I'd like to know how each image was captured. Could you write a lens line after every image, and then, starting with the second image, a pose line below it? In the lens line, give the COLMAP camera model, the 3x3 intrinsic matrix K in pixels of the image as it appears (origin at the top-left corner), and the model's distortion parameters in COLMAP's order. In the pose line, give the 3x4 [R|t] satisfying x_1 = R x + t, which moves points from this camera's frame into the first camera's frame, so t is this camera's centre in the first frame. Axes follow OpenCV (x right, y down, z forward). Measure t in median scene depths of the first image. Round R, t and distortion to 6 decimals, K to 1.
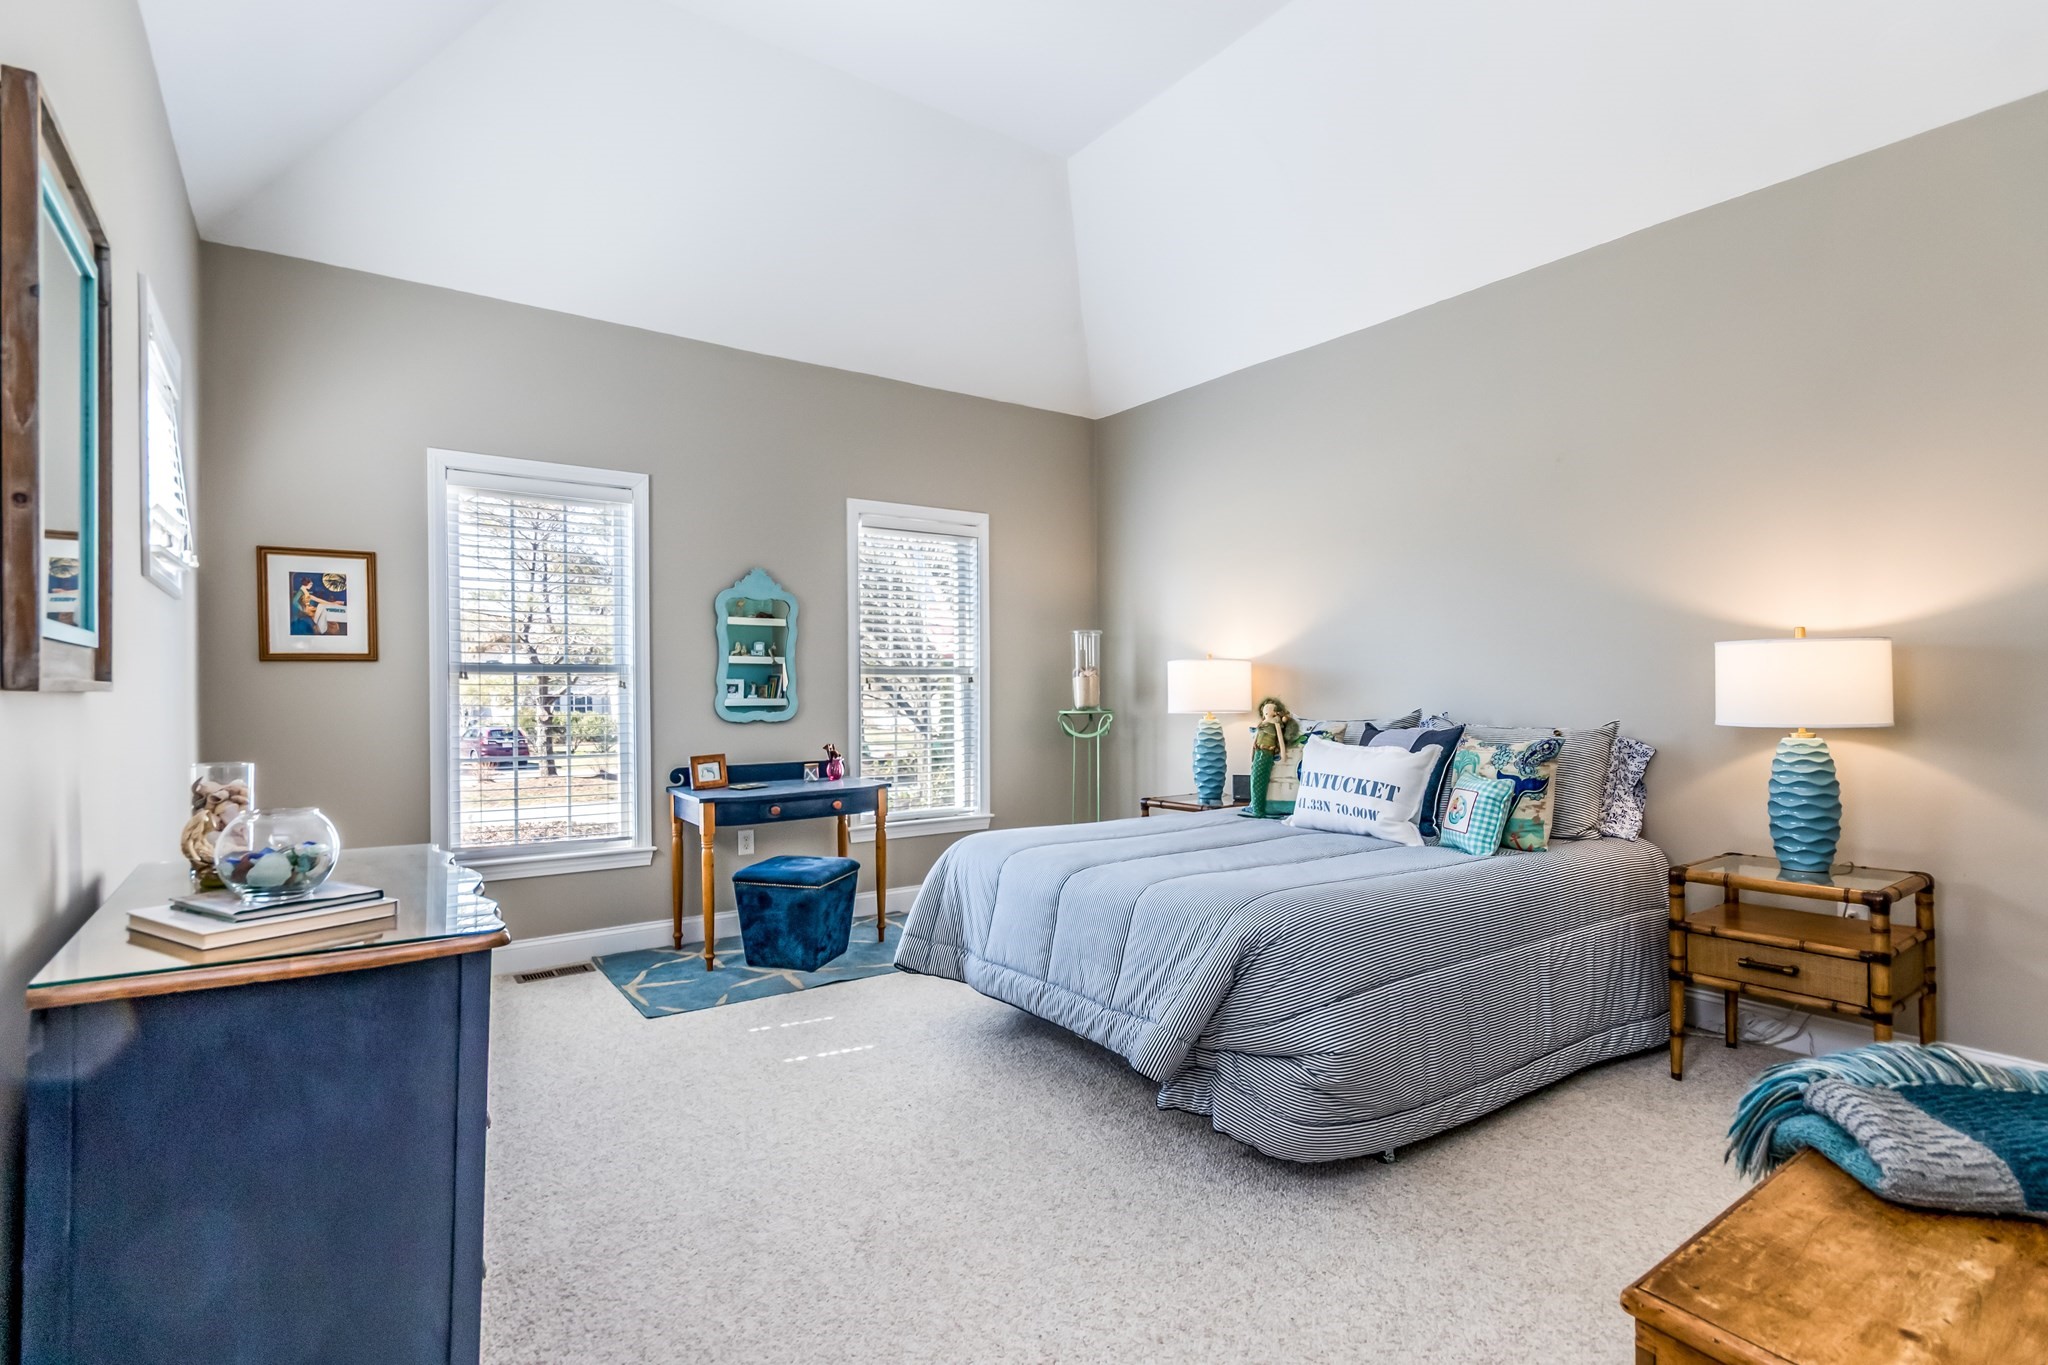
lens RADIAL K [[957.6, 0, 1011.5], [0, 957.6, 690.0], [0, 0, 1]] dist [-0.001597, -0.000248]
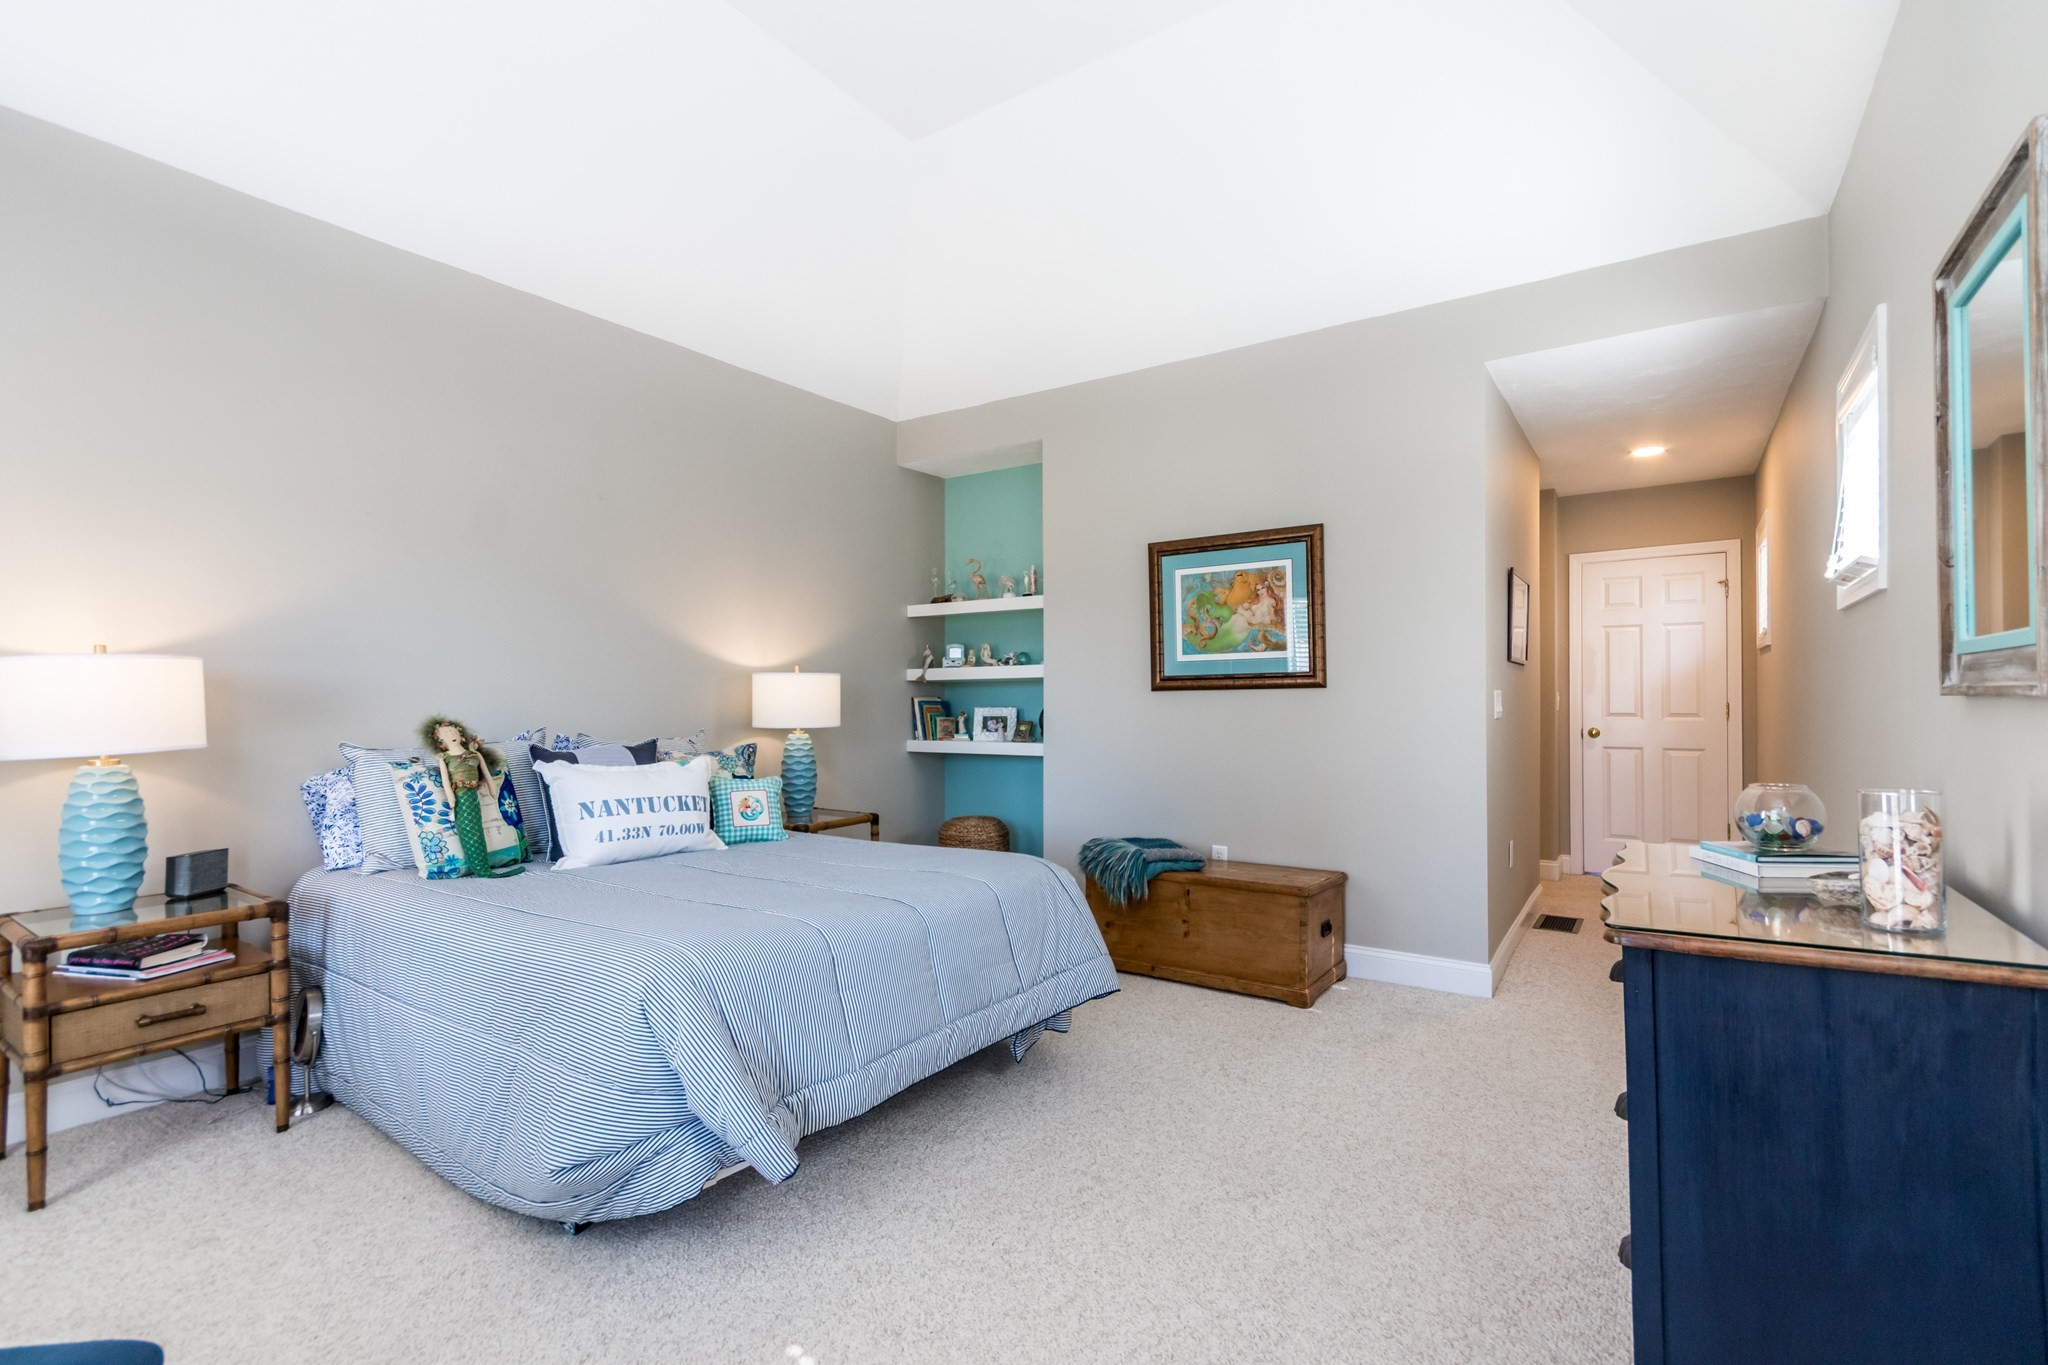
lens RADIAL K [[957.6, 0, 1012.1], [0, 957.6, 690.5], [0, 0, 1]] dist [-0.001597, -0.000248]
pose [[-0.342469, 0.010618, 0.939469, -0.685468], [-0.000854, 0.999932, -0.011613, -0.004903], [-0.939529, -0.004780, -0.342437, 1.016916]]
